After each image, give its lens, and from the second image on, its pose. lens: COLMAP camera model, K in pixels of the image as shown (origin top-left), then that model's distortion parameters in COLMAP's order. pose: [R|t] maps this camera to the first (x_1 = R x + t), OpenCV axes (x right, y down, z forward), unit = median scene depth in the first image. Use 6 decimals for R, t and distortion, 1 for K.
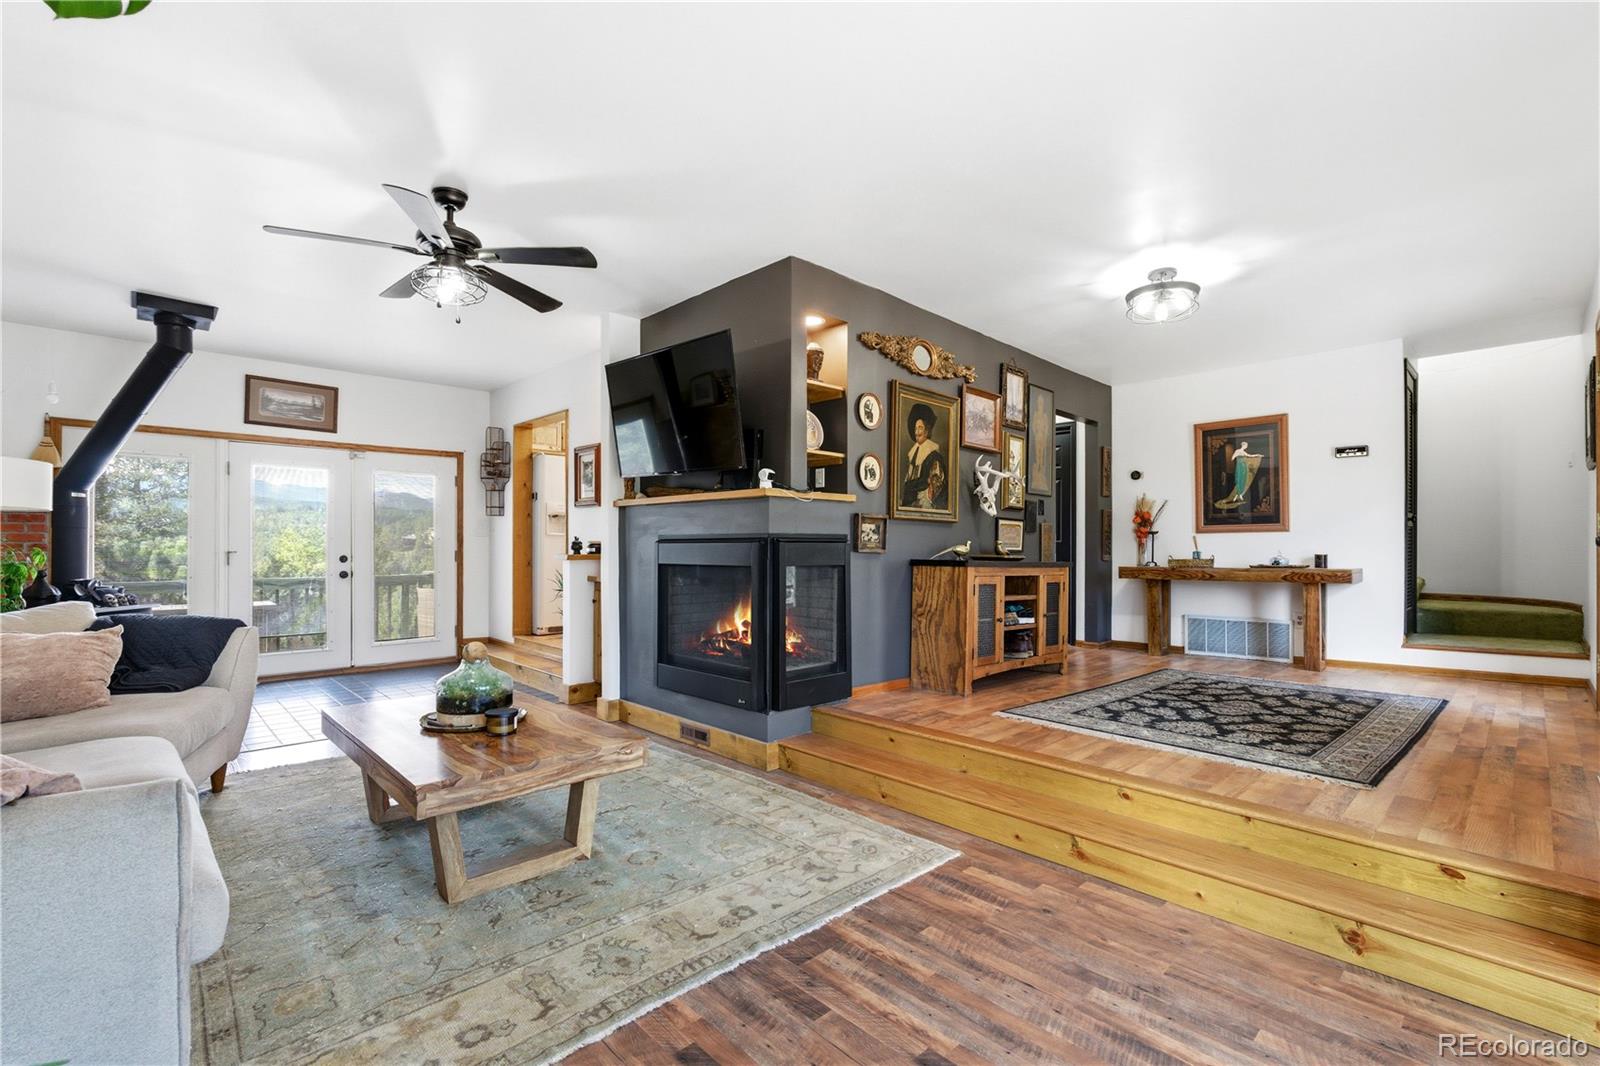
lens RADIAL K [[705.9, 0, 800.0], [0, 705.9, 533.0], [0, 0, 1]] dist [-0.001769, -0.000028]
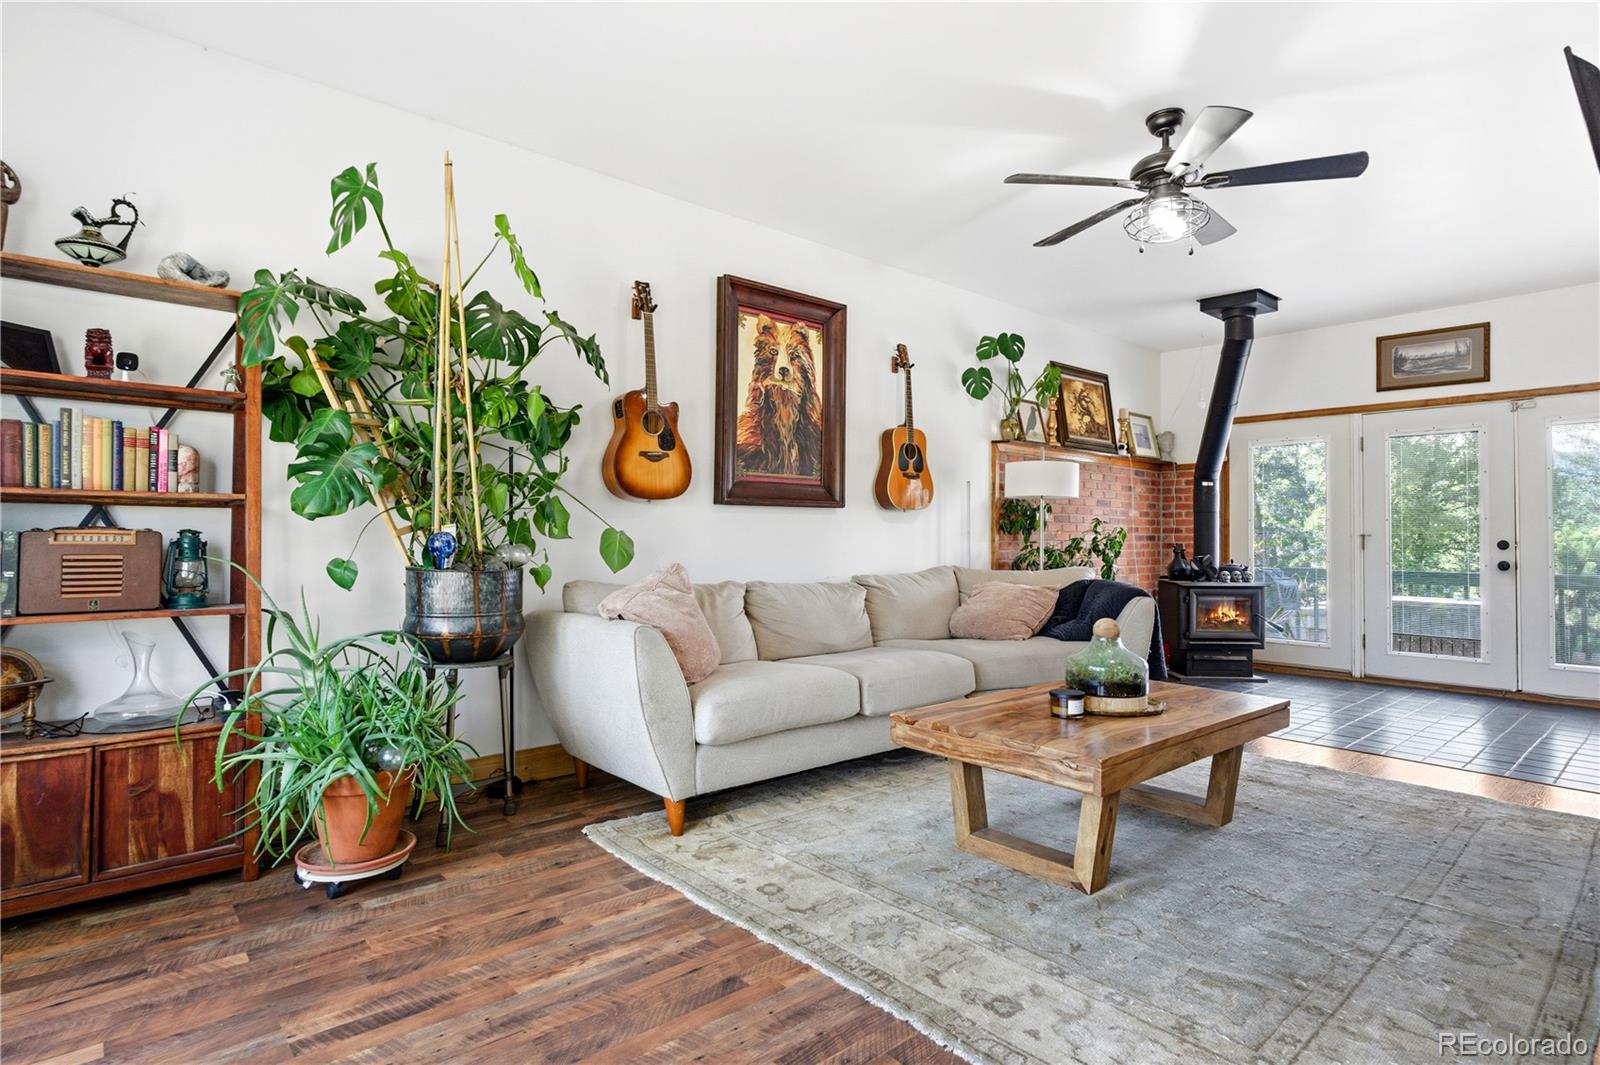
lens RADIAL K [[830.2, 0, 801.3], [0, 830.2, 497.4], [0, 0, 1]] dist [-0.002484, -0.000989]
pose [[-0.033295, -0.050462, -0.998171, 0.545723], [0.011334, 0.998641, -0.050864, 0.046208], [0.999381, -0.013007, -0.032677, 0.576963]]
